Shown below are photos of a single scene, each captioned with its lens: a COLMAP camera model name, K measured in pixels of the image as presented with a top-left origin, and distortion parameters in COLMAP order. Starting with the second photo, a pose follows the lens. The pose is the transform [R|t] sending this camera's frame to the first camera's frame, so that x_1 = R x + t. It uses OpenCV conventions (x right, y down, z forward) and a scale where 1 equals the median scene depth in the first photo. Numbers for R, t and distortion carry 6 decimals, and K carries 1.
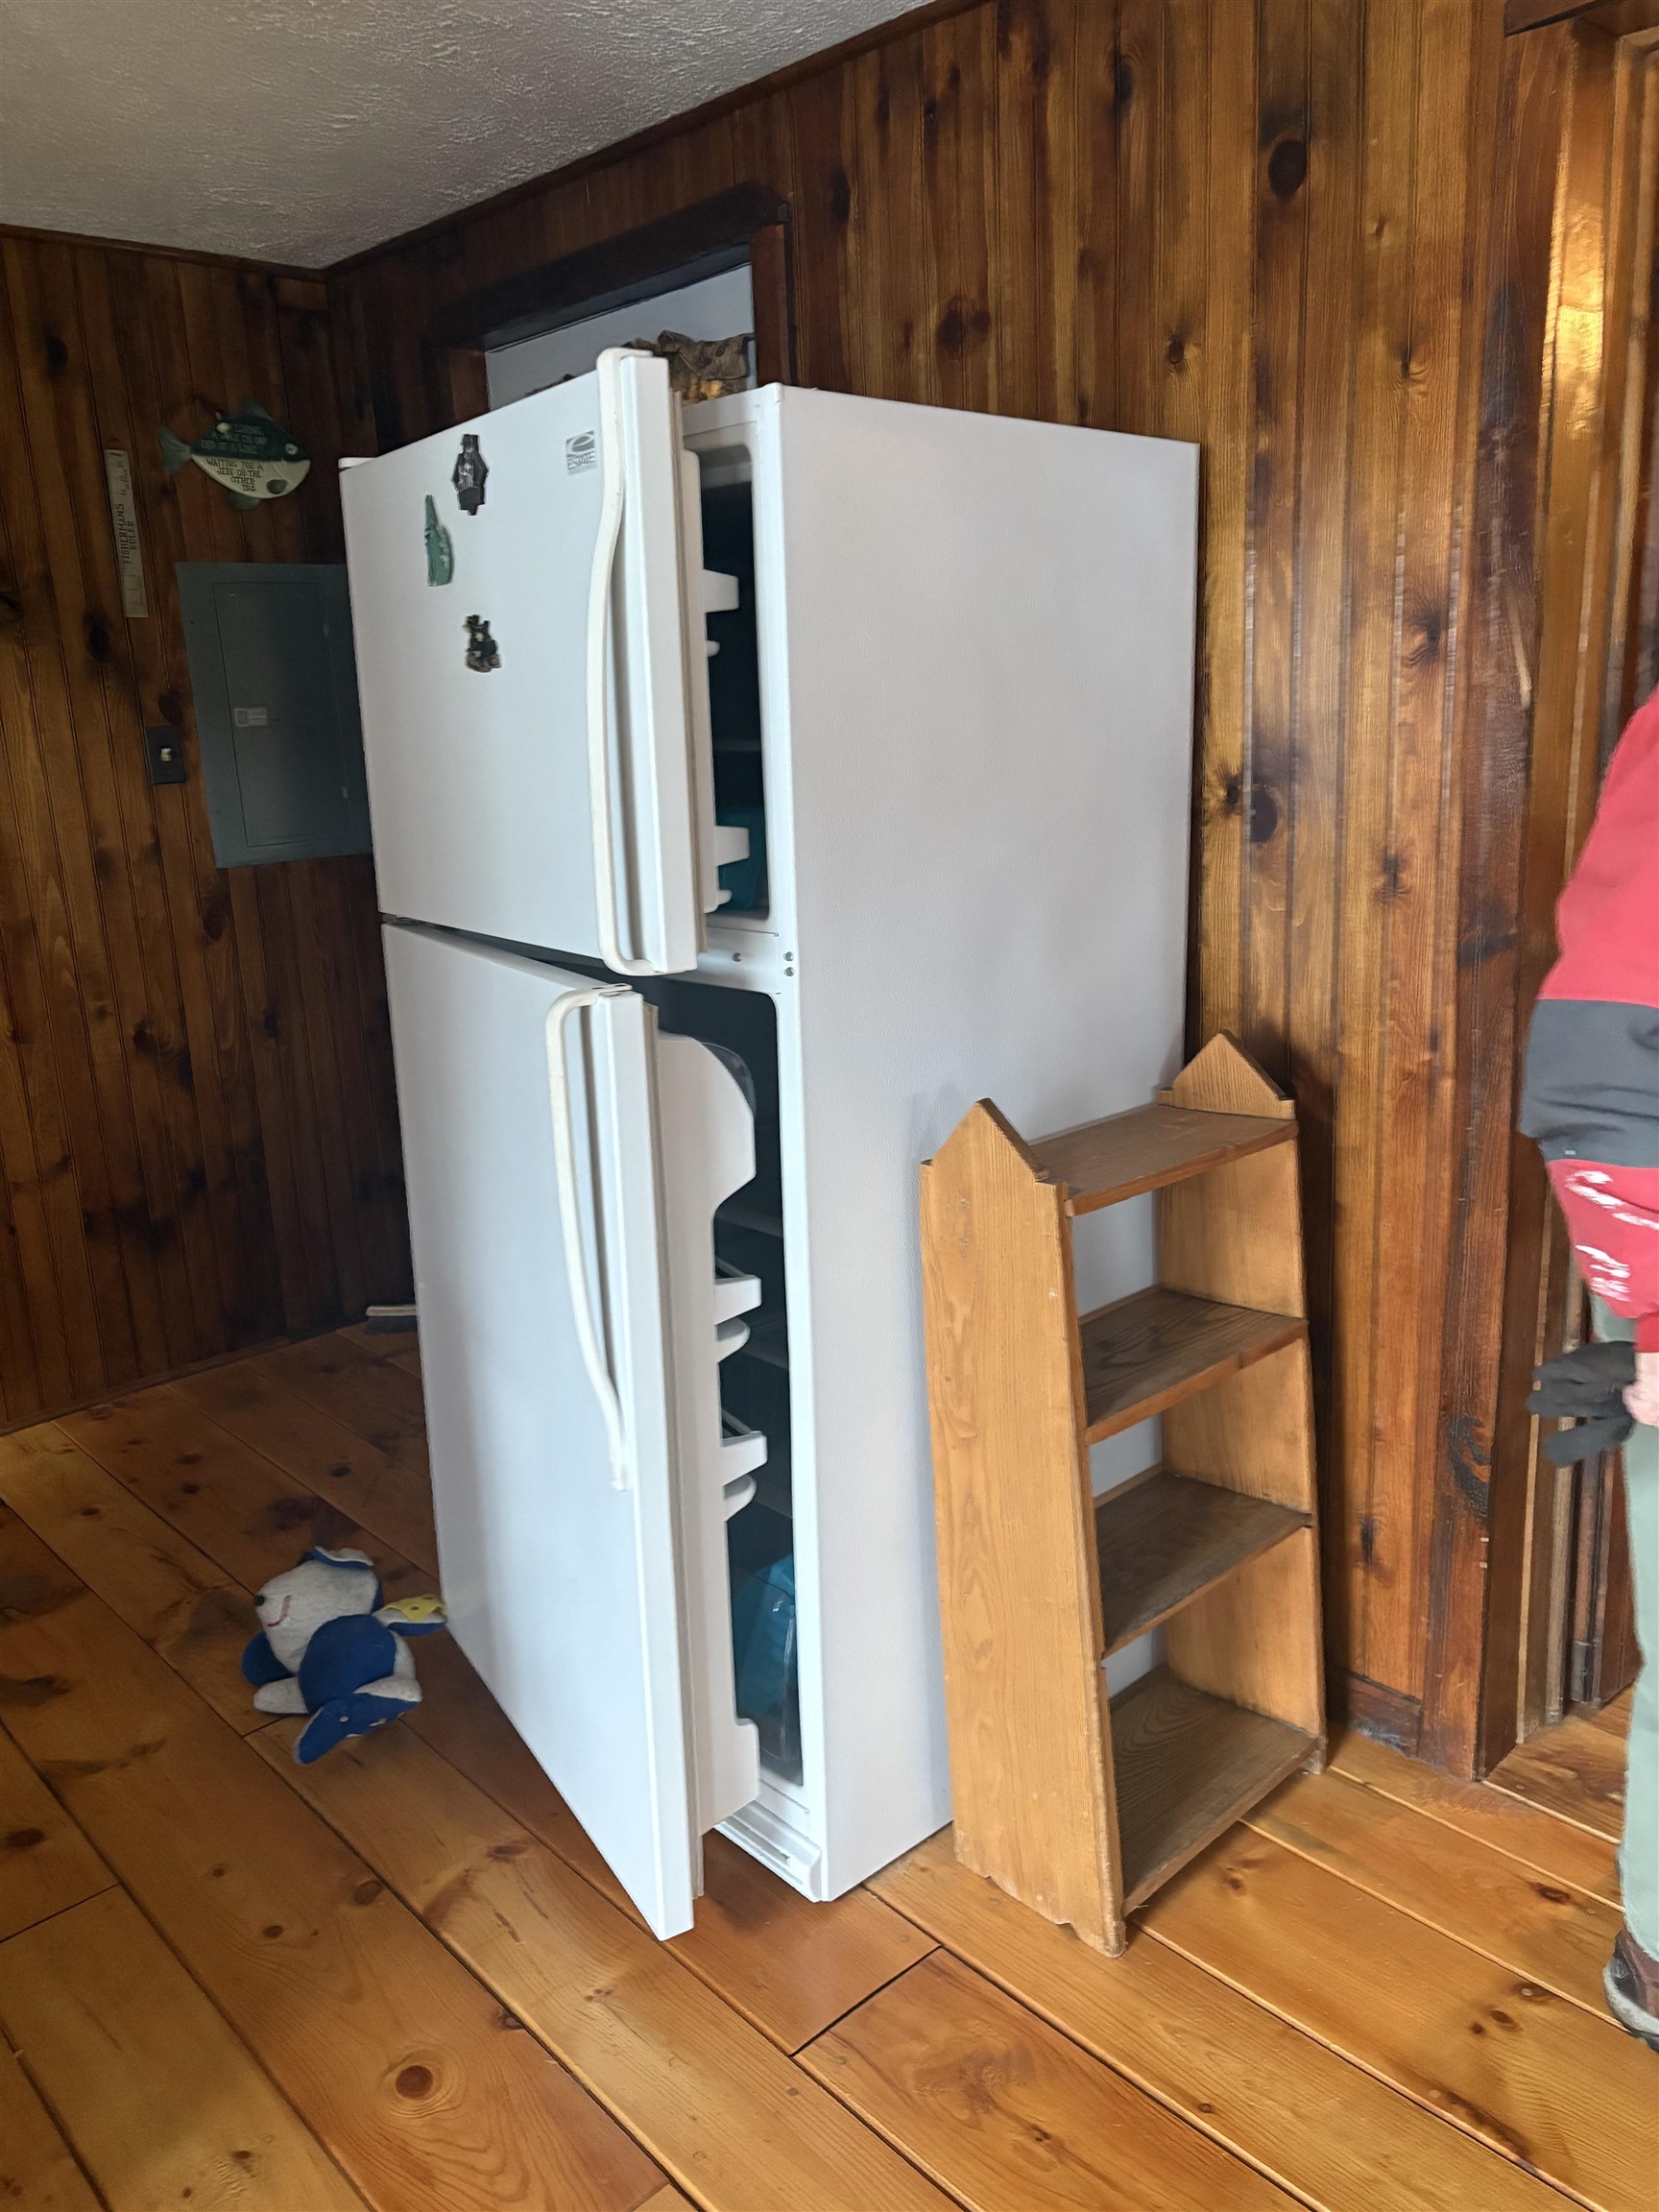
lens RADIAL K [[1649.2, 0, 829.5], [0, 1649.2, 1106.0], [0, 0, 1]] dist [0.004567, 0.001775]
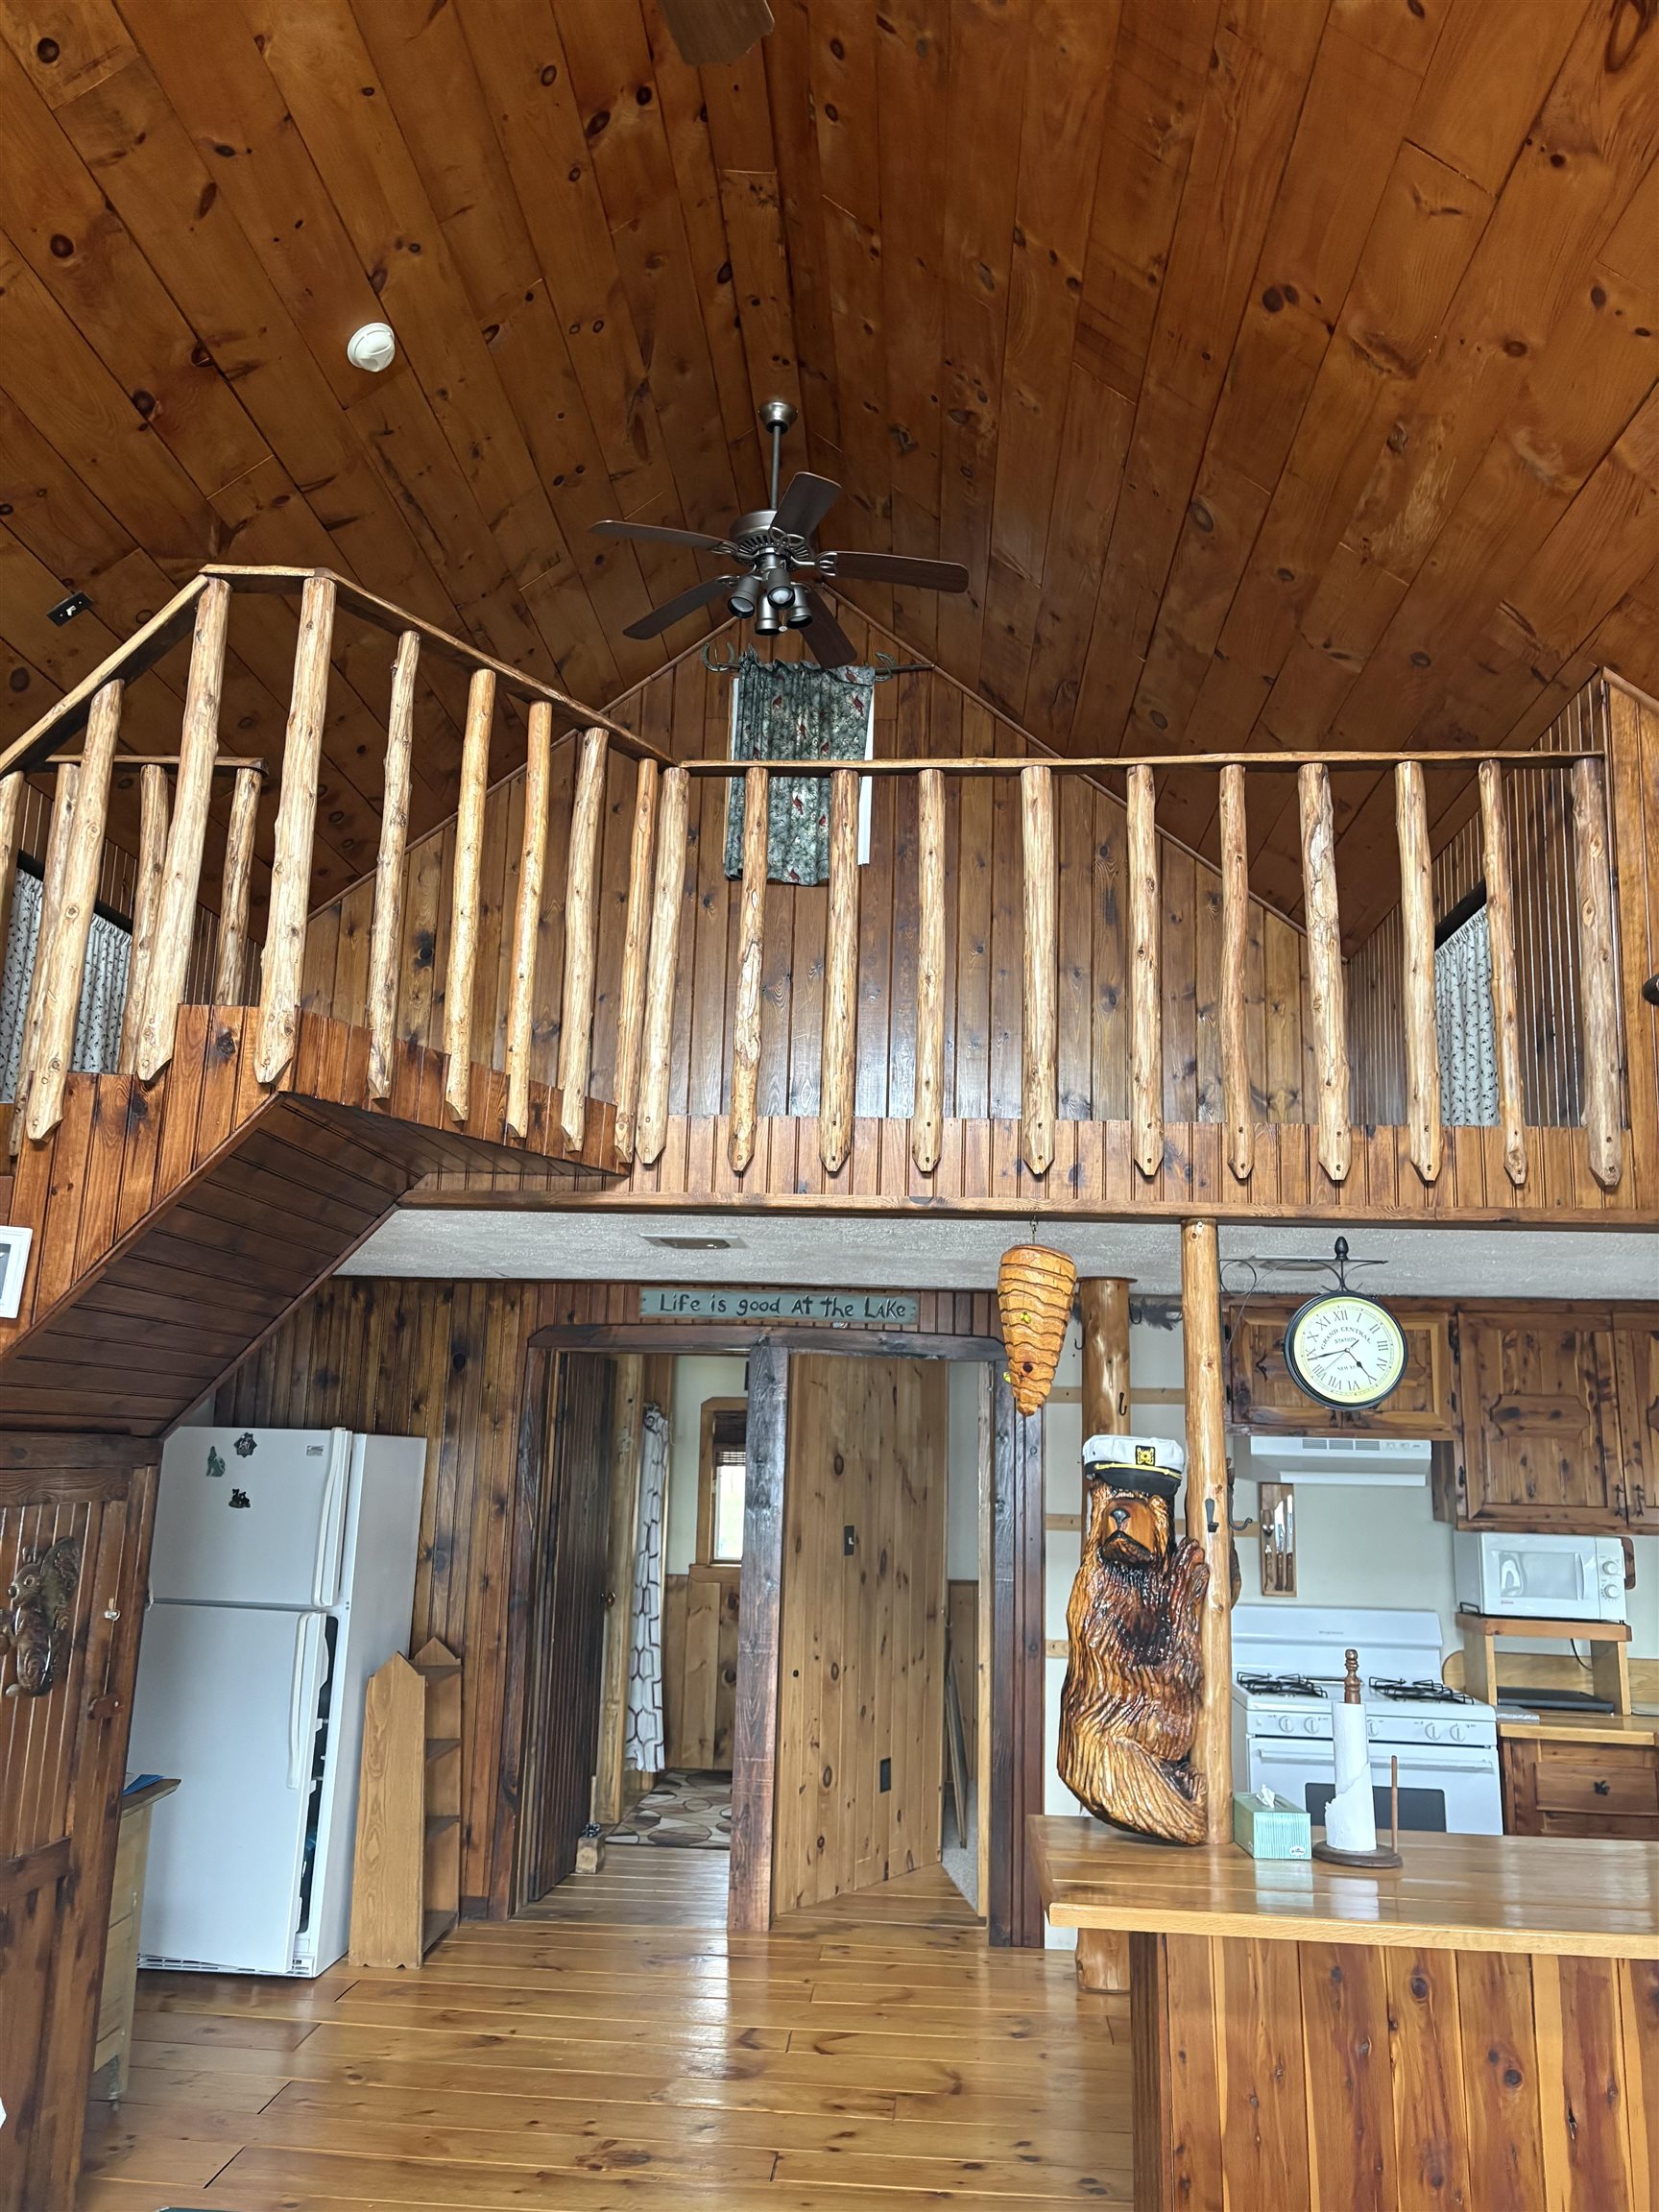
lens RADIAL K [[1695.4, 0, 869.0], [0, 1695.4, 1102.4], [0, 0, 1]] dist [0.063329, -0.075800]
pose [[0.704274, 0.203048, 0.680271, -1.510632], [0.111660, 0.914617, -0.388596, 0.360434], [-0.701092, 0.349638, 0.621469, -1.804589]]
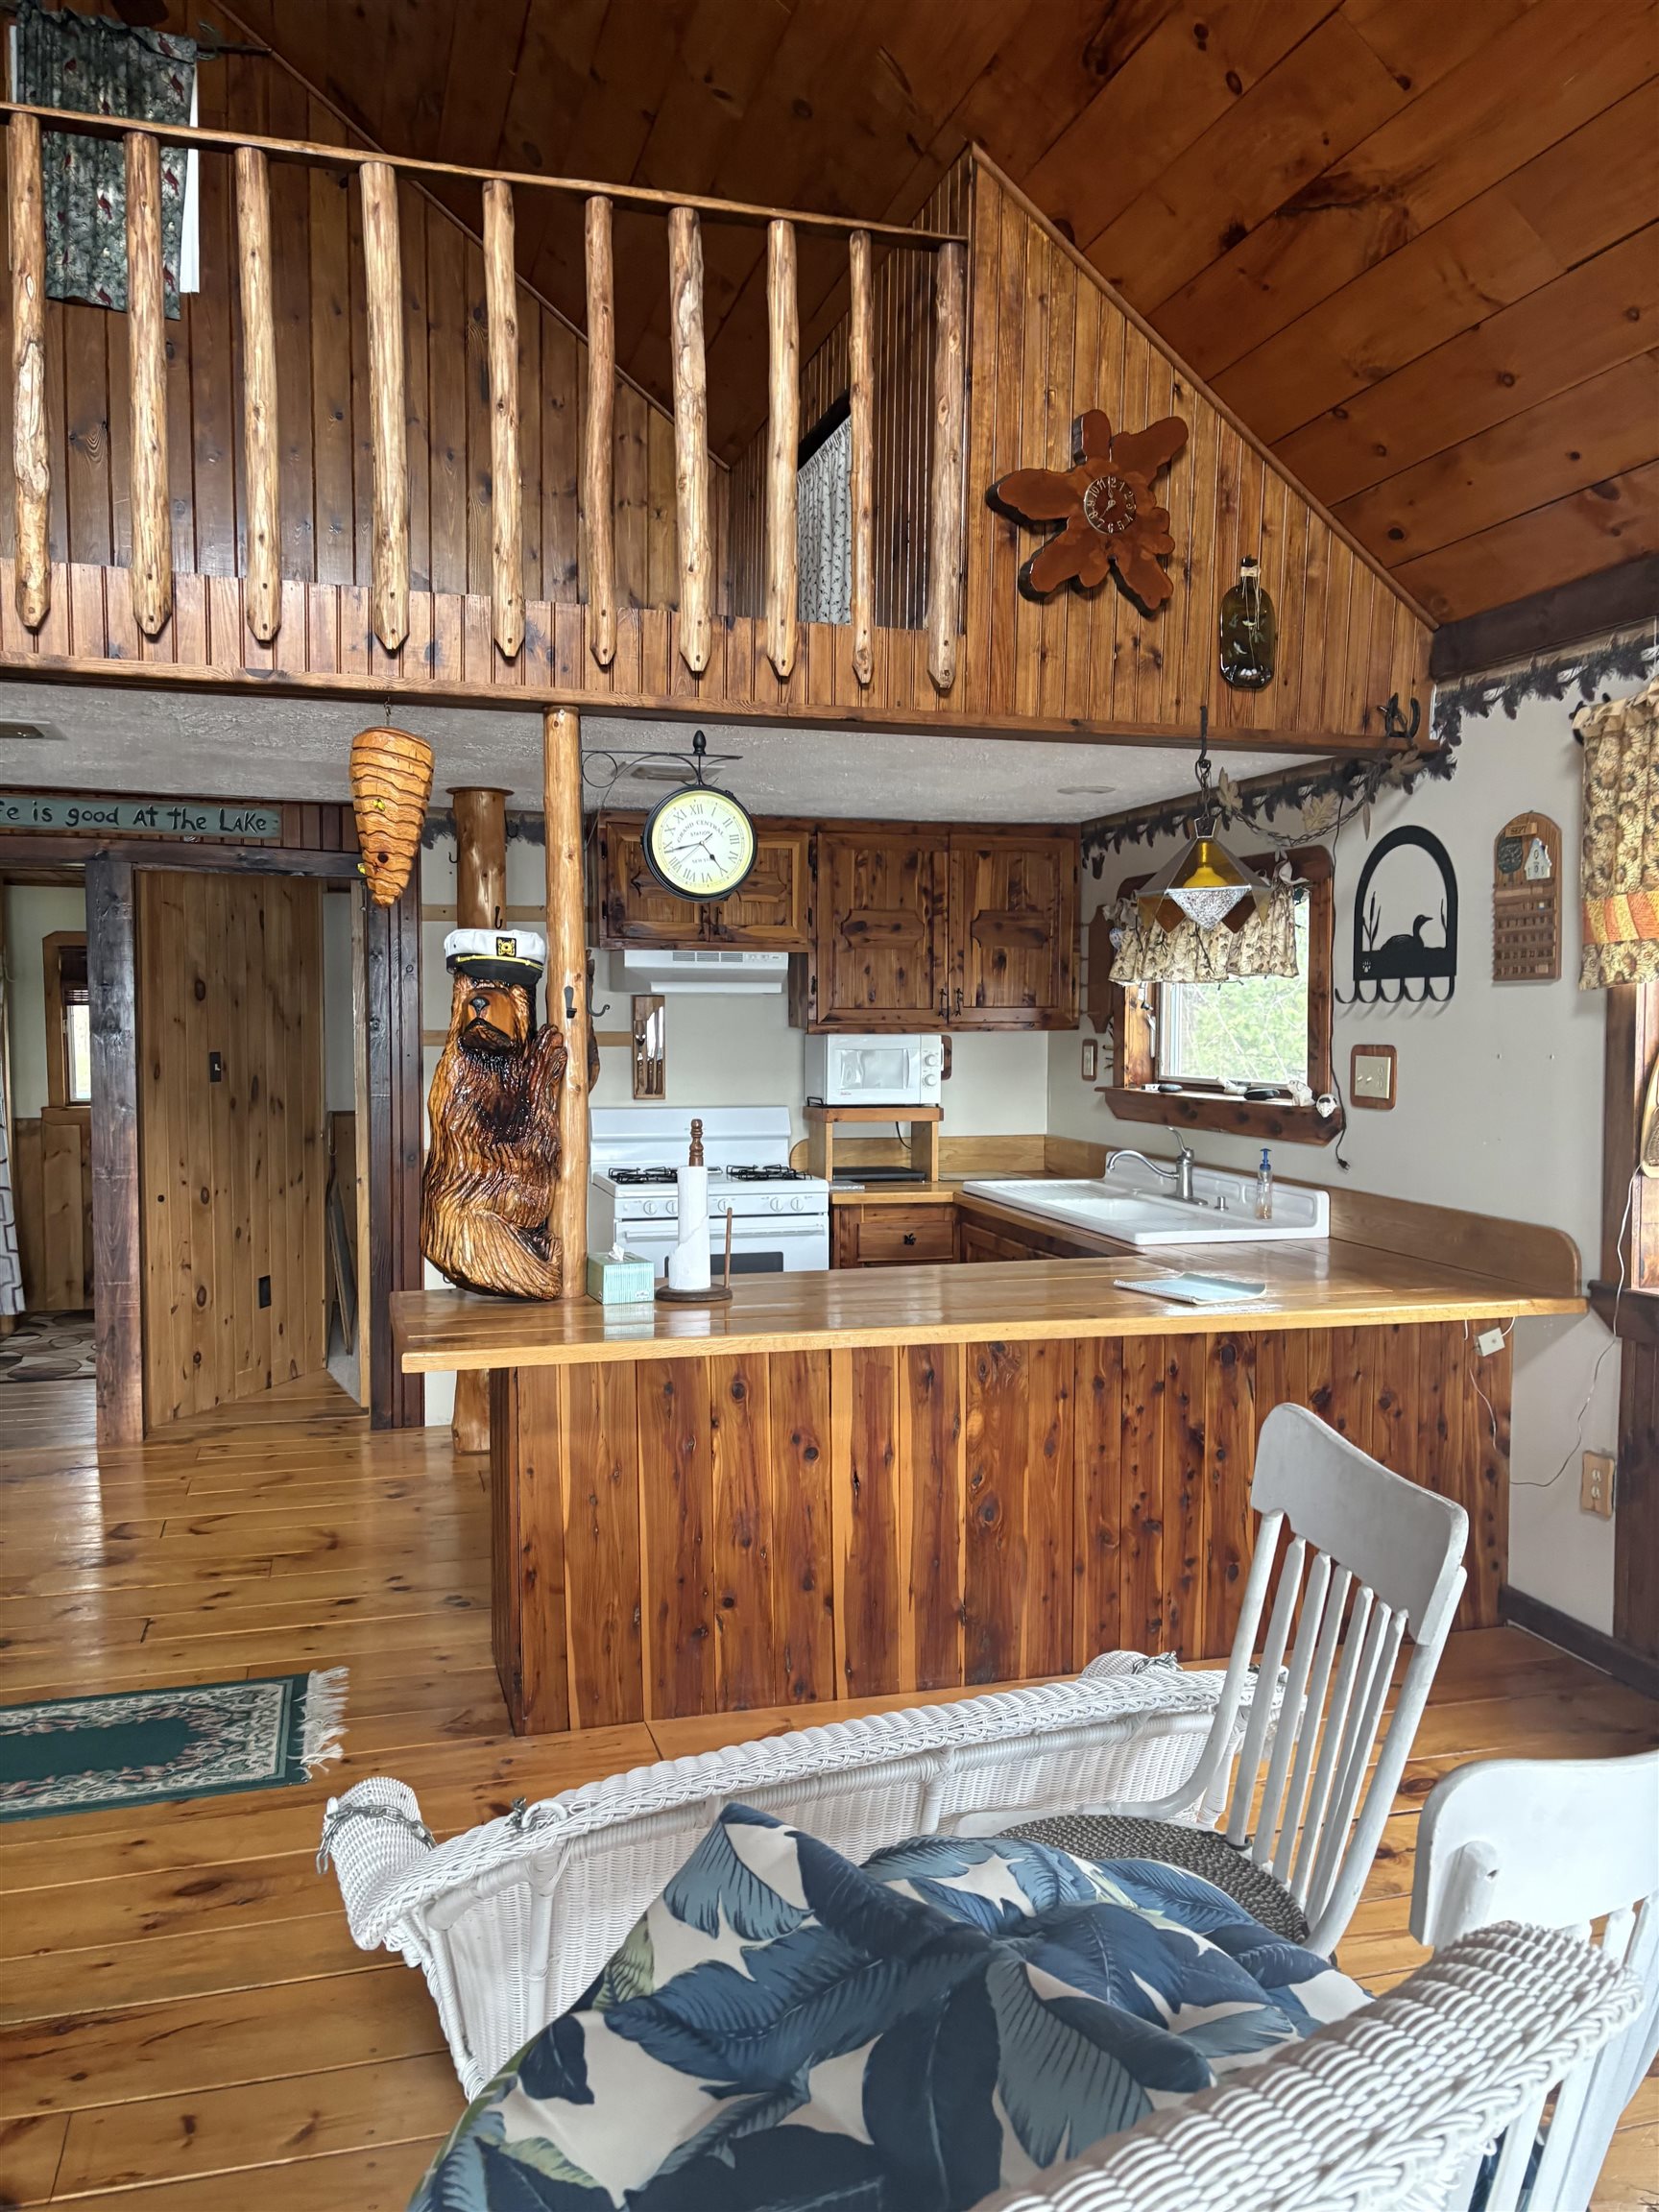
lens RADIAL K [[1671.2, 0, 882.6], [0, 1671.2, 1098.0], [0, 0, 1]] dist [0.071512, -0.088234]
pose [[0.412176, -0.000517, 0.911104, -1.449936], [0.184439, 0.979343, -0.082883, 0.444211], [-0.892241, 0.202205, 0.403757, -1.810838]]
